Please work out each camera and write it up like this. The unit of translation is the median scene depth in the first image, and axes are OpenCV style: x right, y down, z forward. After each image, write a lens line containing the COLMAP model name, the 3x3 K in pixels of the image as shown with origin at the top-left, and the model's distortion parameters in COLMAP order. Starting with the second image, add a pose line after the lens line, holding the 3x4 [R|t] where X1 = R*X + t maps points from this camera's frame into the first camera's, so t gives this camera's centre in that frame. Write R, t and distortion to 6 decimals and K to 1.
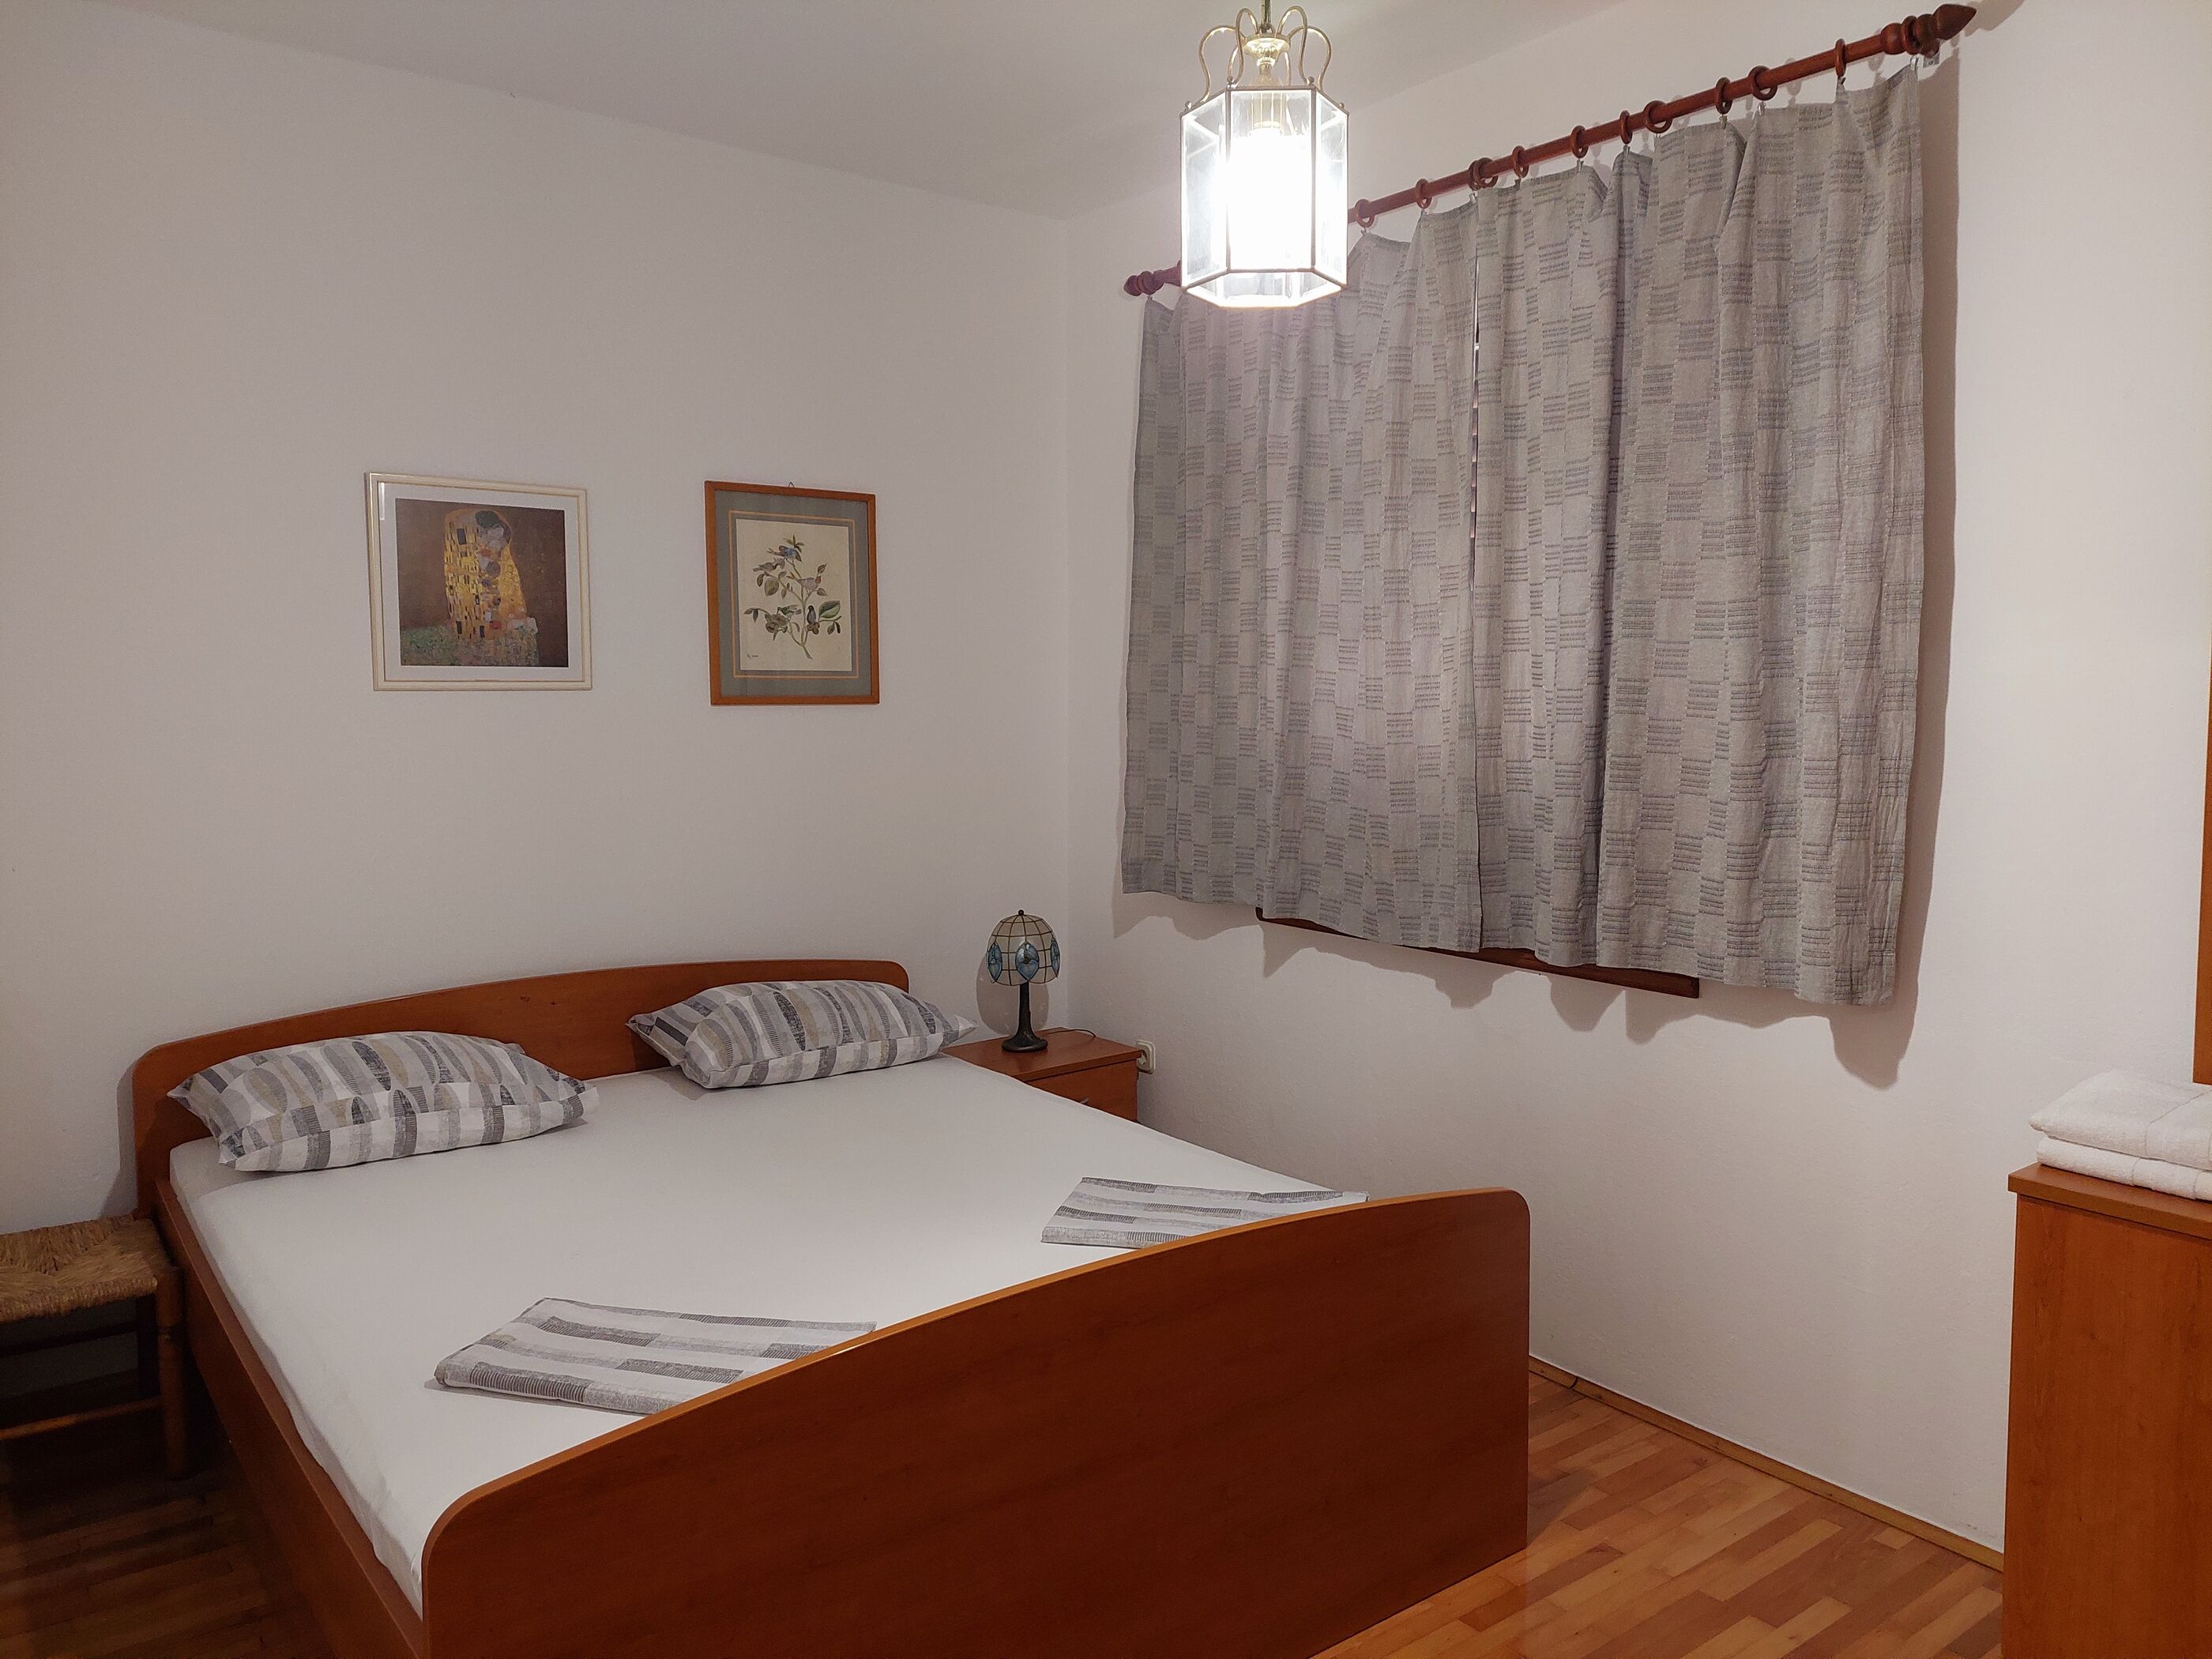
lens RADIAL K [[1602.8, 0, 1106.0], [0, 1602.8, 829.5], [0, 0, 1]] dist [0.101916, -0.114169]
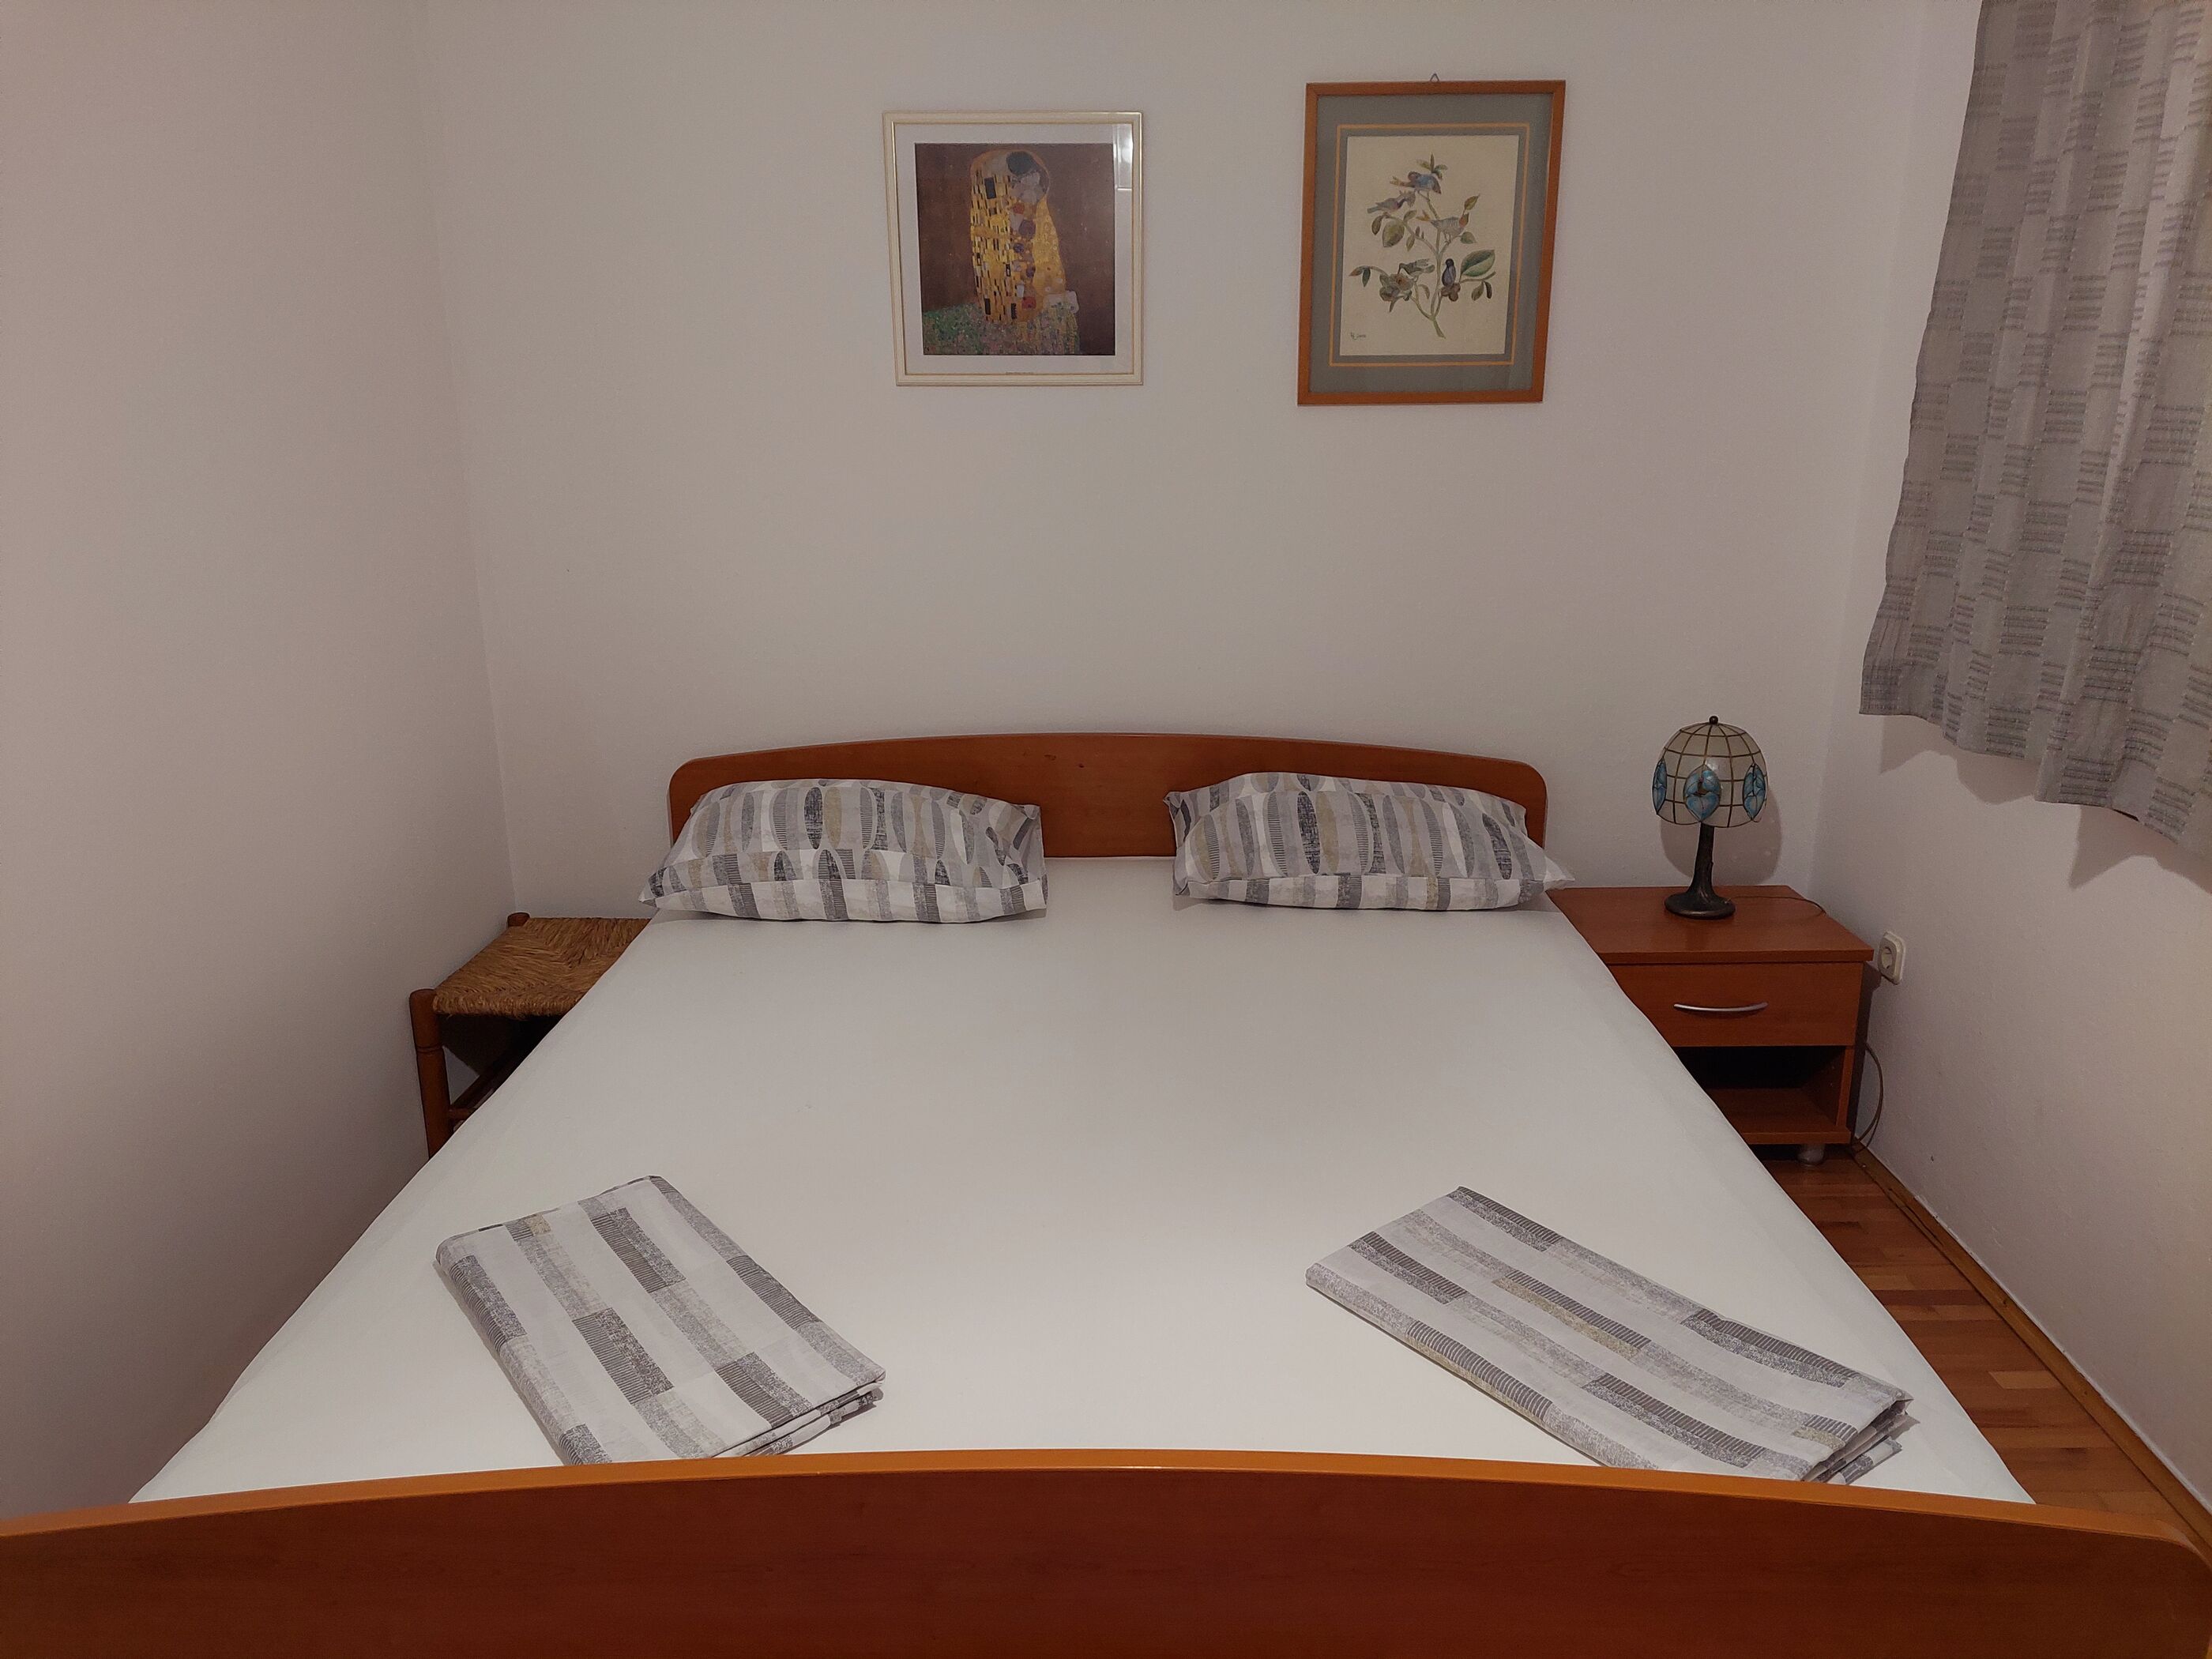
lens RADIAL K [[1562.0, 0, 1170.4], [0, 1562.0, 836.6], [0, 0, 1]] dist [0.096024, -0.090902]
pose [[0.794500, 0.172043, -0.582384, 0.194614], [-0.051336, 0.974624, 0.217881, -0.040711], [0.605090, -0.143210, 0.783171, 0.383813]]
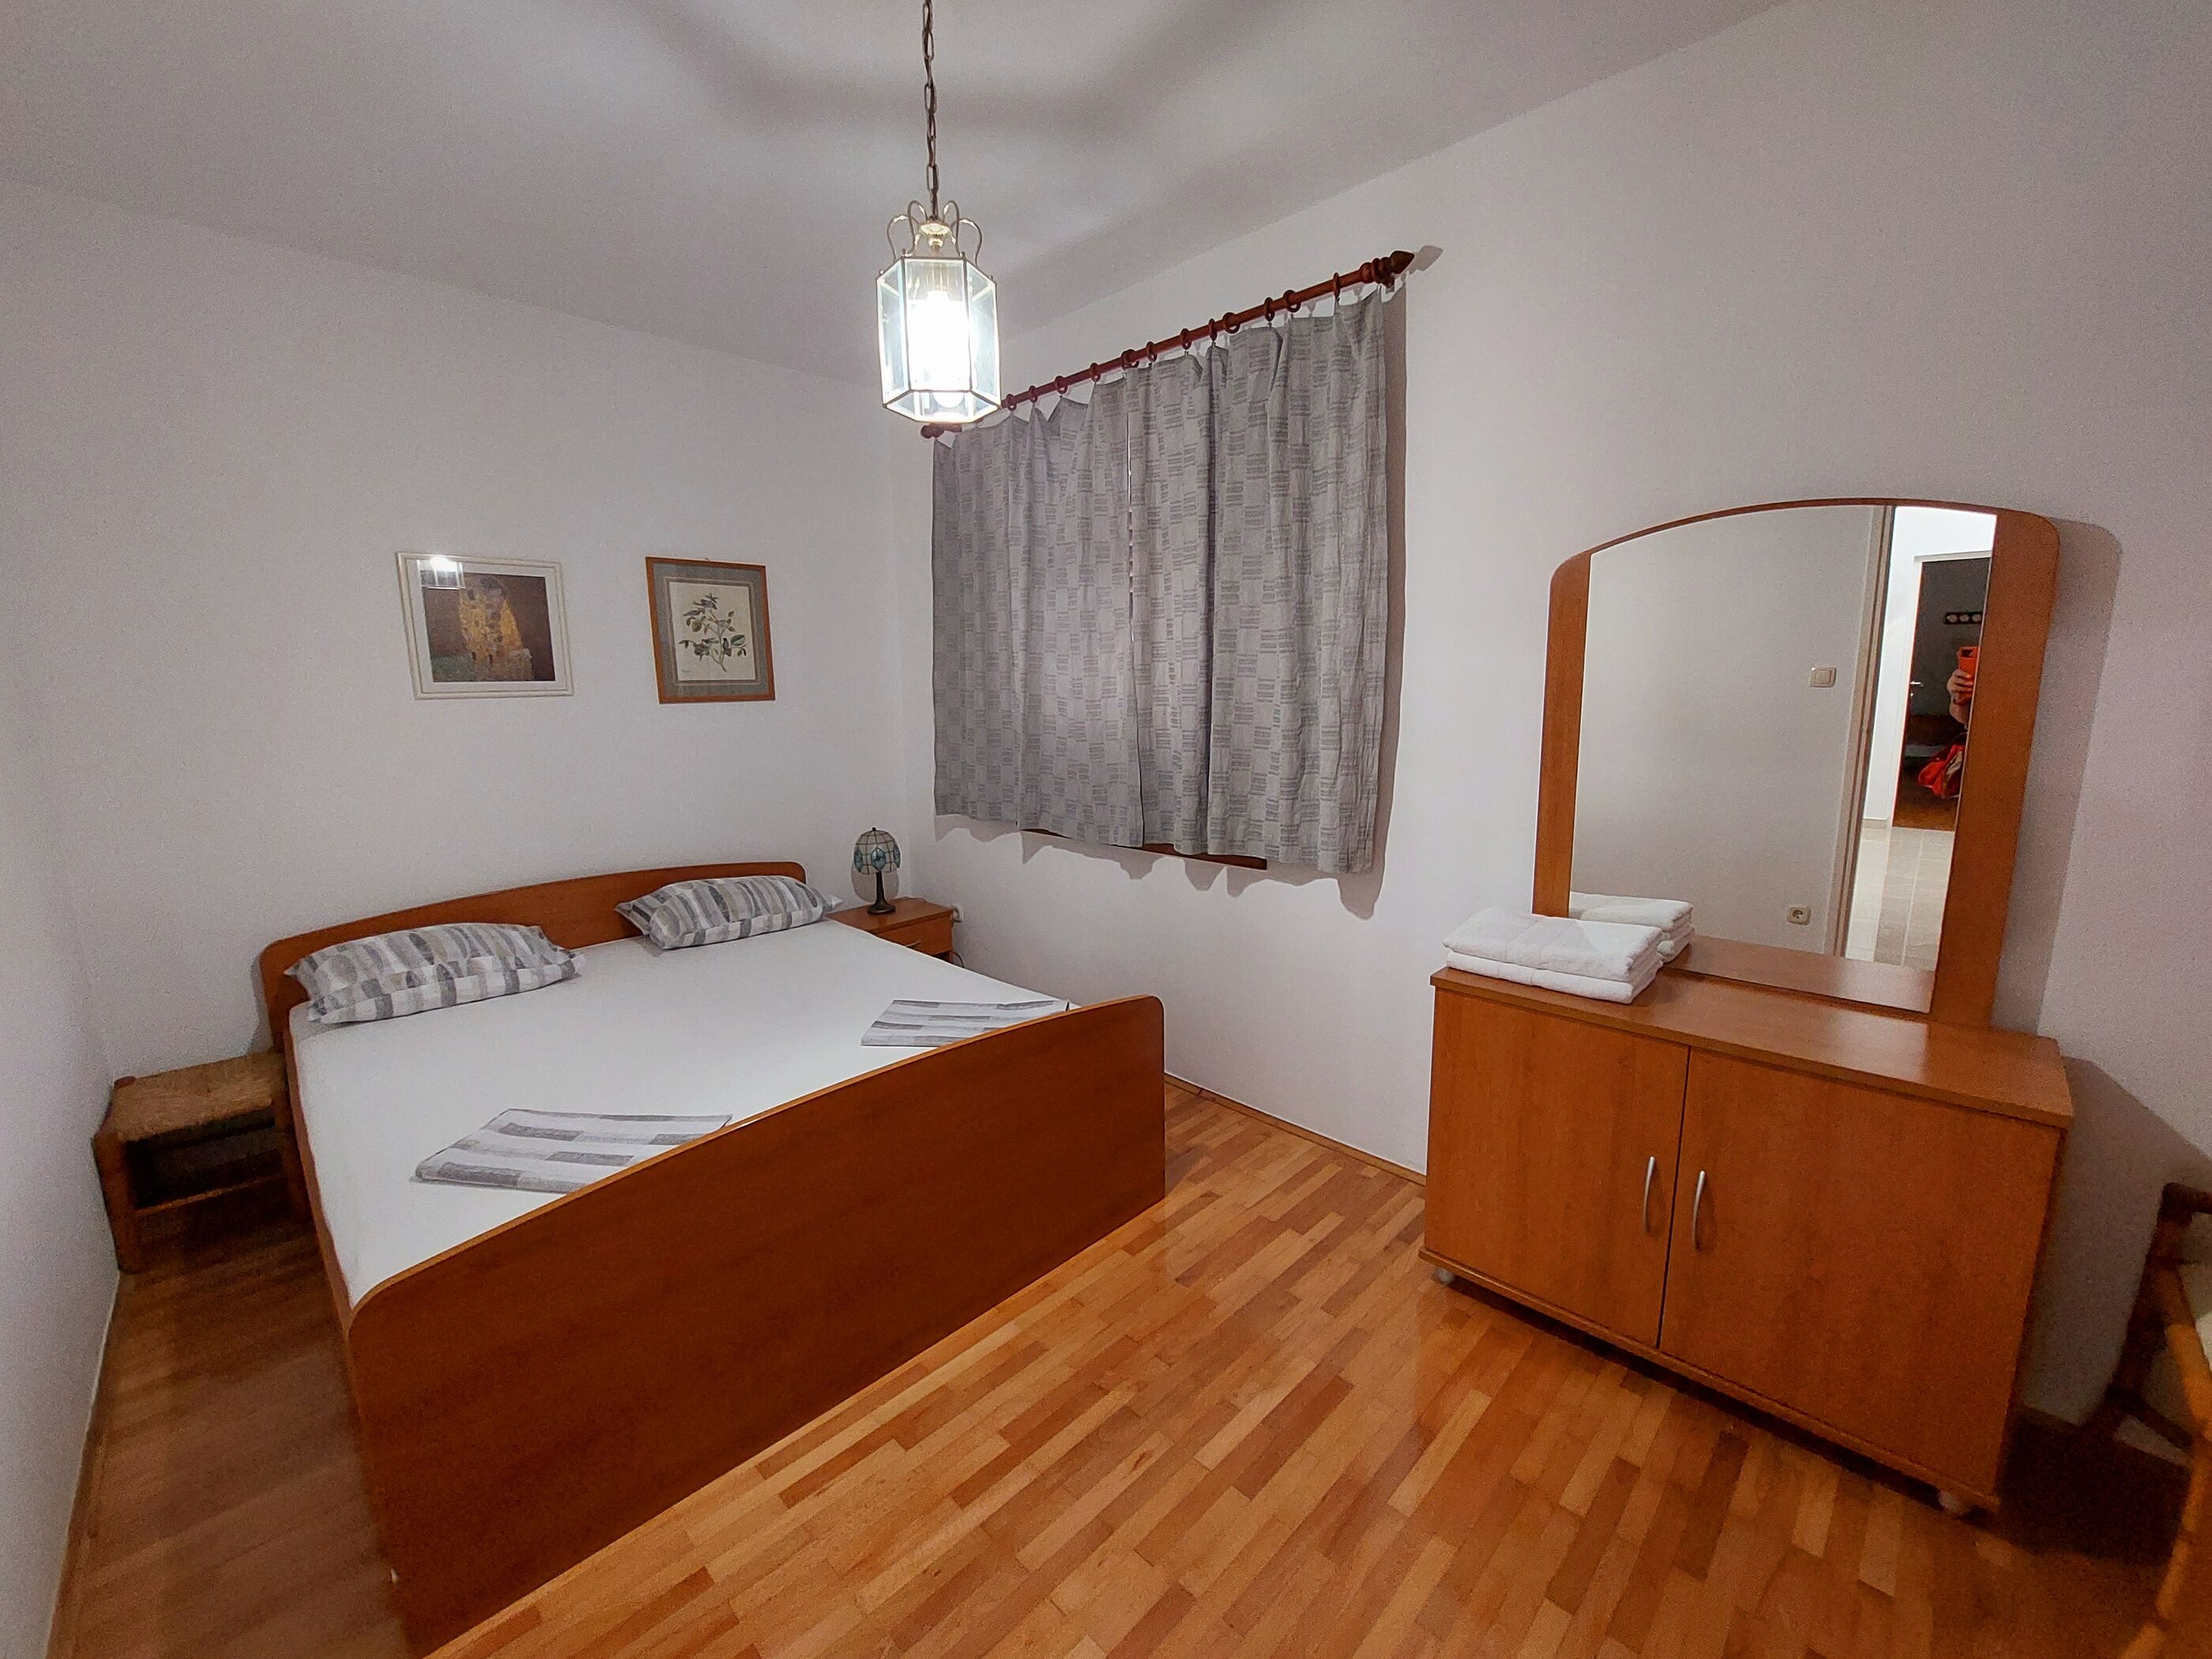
lens RADIAL K [[888.2, 0, 1096.3], [0, 888.2, 841.1], [0, 0, 1]] dist [-0.014442, -0.000284]
pose [[0.991419, -0.037026, 0.125367, 0.066679], [0.026136, 0.995829, 0.087421, -0.009402], [-0.128081, -0.083394, 0.988251, 0.102017]]
